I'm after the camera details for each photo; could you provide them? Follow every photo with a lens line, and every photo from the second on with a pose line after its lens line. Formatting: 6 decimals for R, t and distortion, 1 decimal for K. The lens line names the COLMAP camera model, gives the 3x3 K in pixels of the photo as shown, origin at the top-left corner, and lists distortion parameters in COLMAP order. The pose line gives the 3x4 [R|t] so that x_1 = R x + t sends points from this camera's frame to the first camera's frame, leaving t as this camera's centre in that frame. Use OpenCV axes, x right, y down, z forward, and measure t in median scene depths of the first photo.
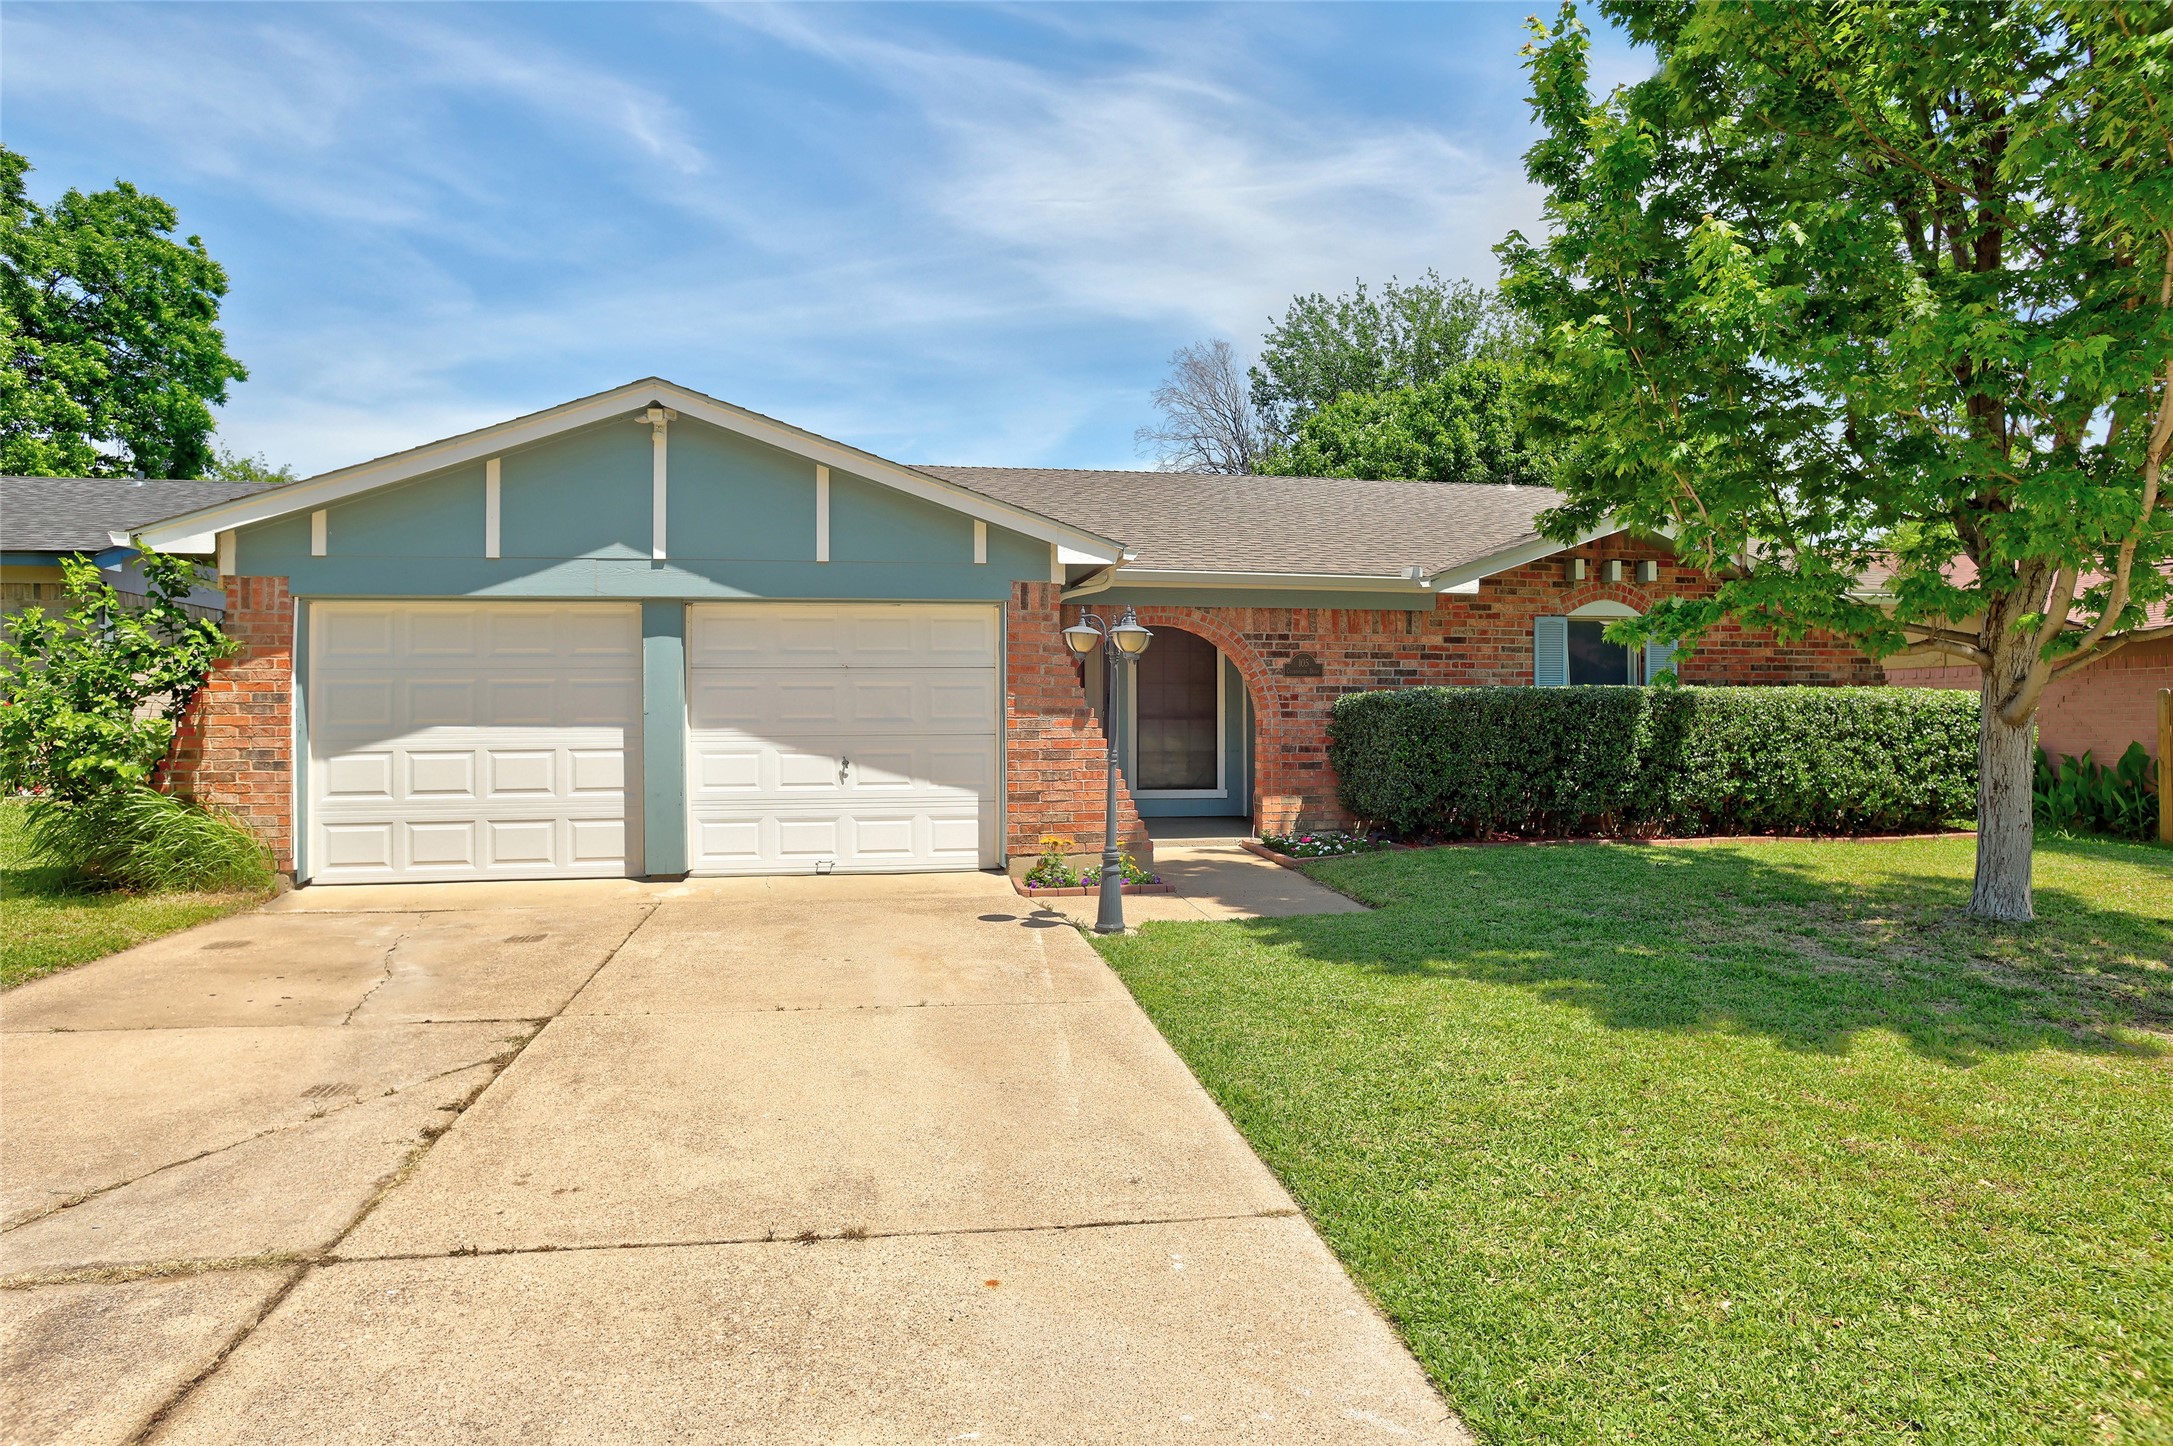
lens RADIAL K [[1246.8, 0, 1077.1], [0, 1246.8, 702.9], [0, 0, 1]] dist [-0.079172, 0.065027]
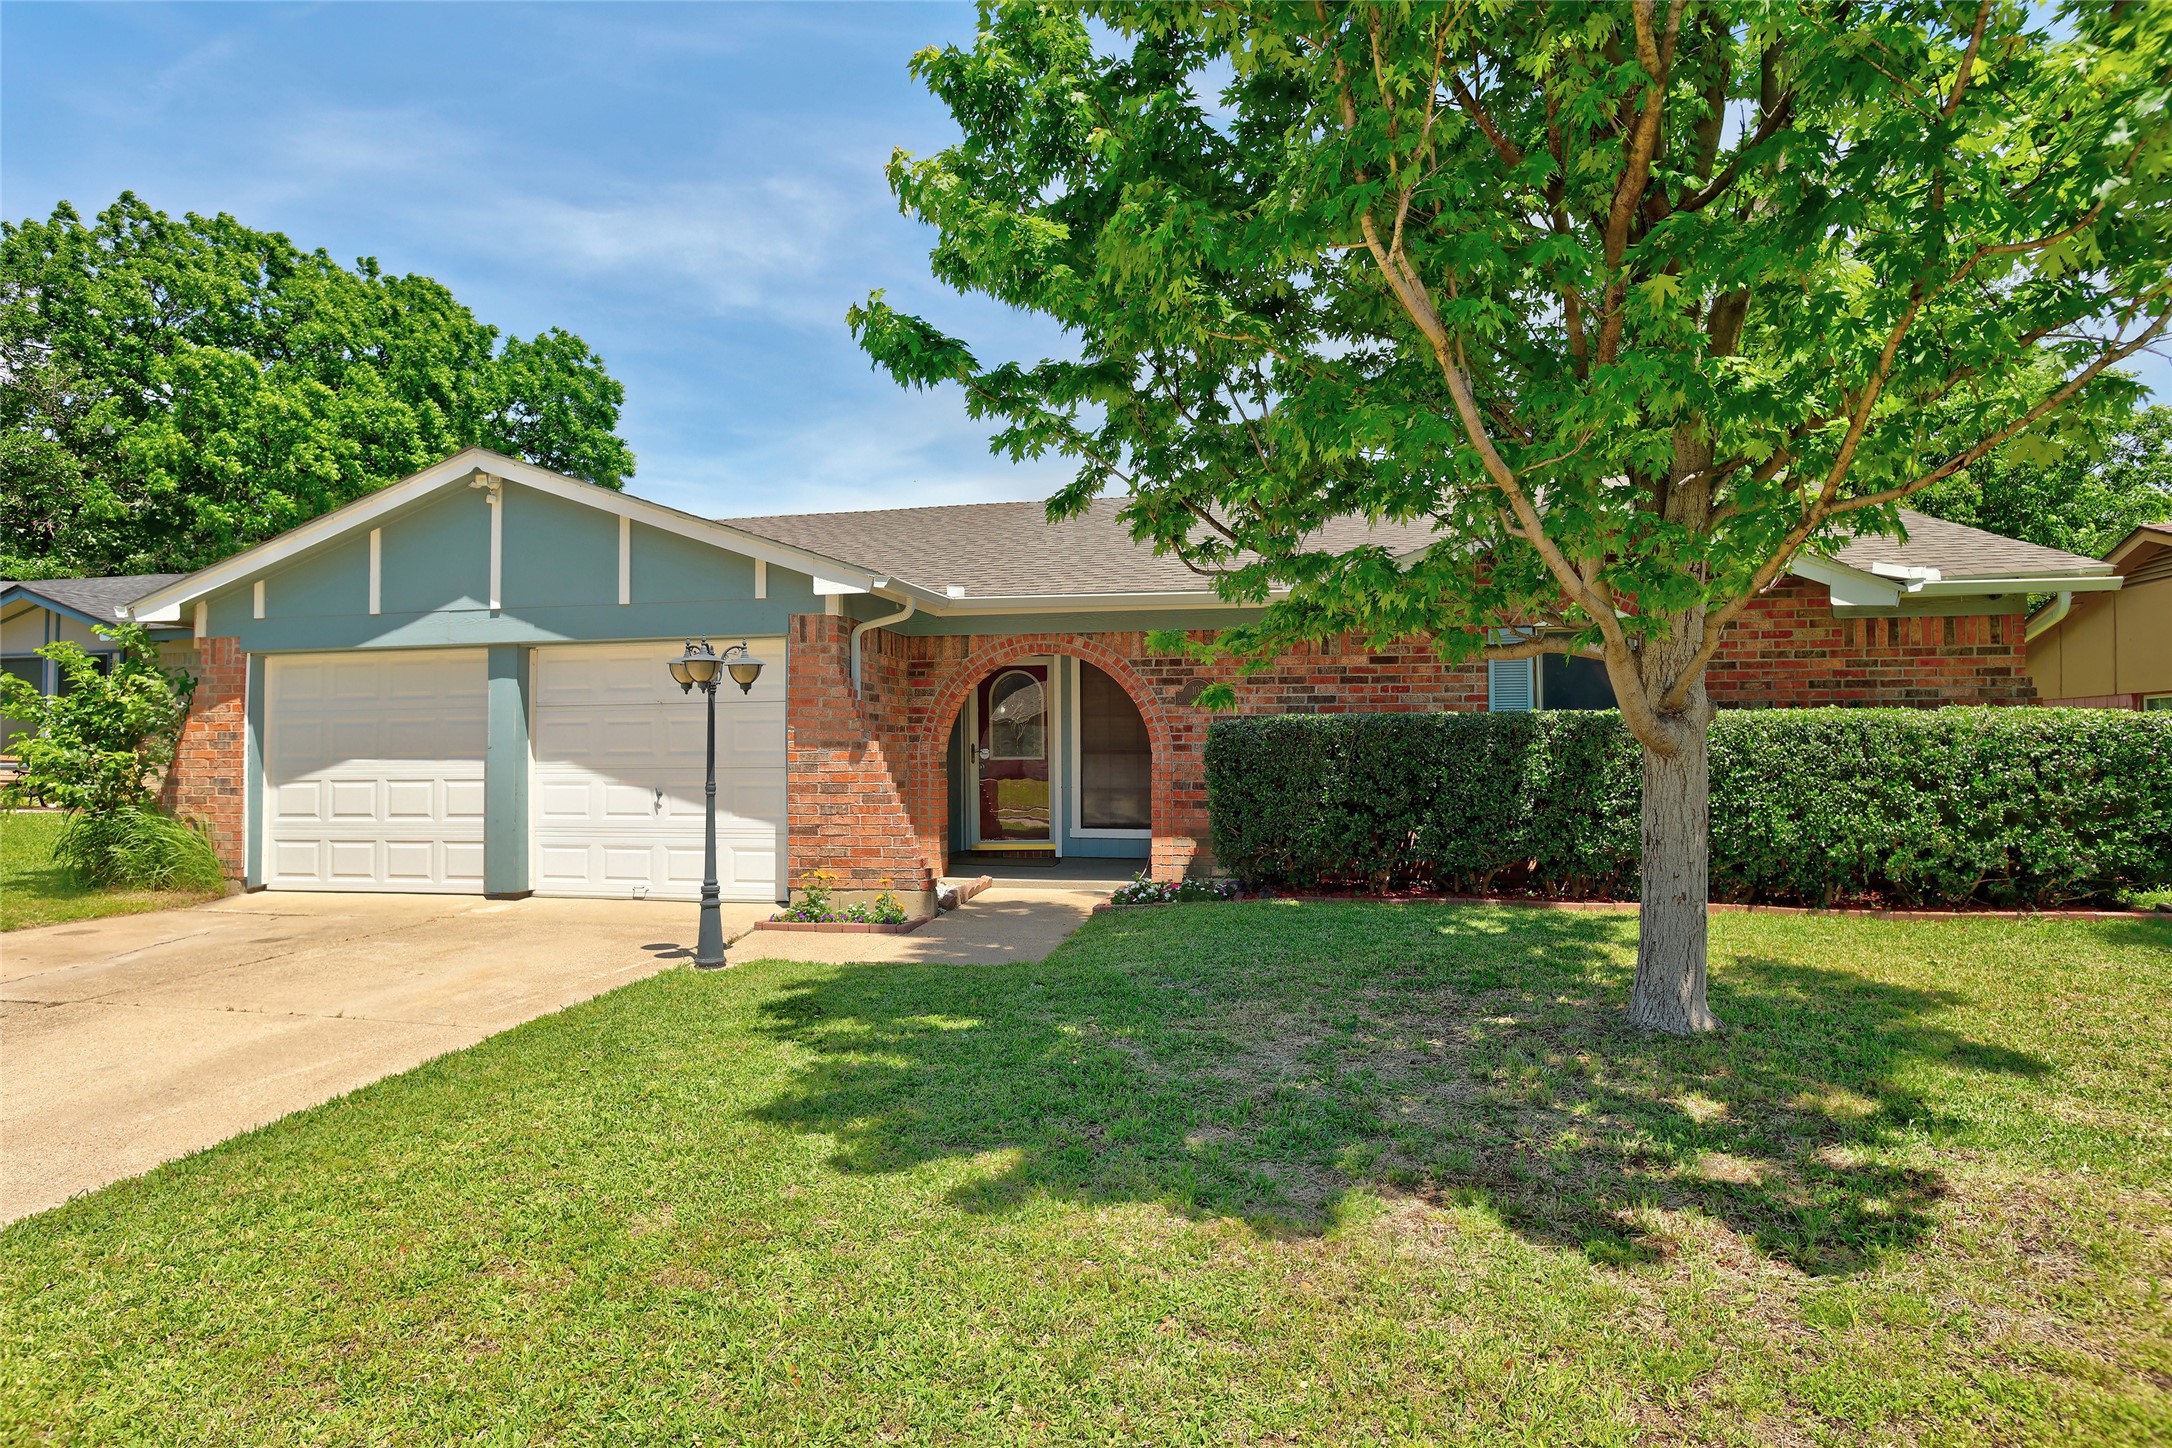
lens RADIAL K [[1229.7, 0, 1086.0], [0, 1229.7, 724.0], [0, 0, 1]] dist [-0.078006, 0.060368]
pose [[0.931535, -0.011106, -0.363481, 0.518147], [0.005708, 0.999857, -0.015919, 0.007225], [0.363606, 0.012755, 0.931465, 0.167205]]
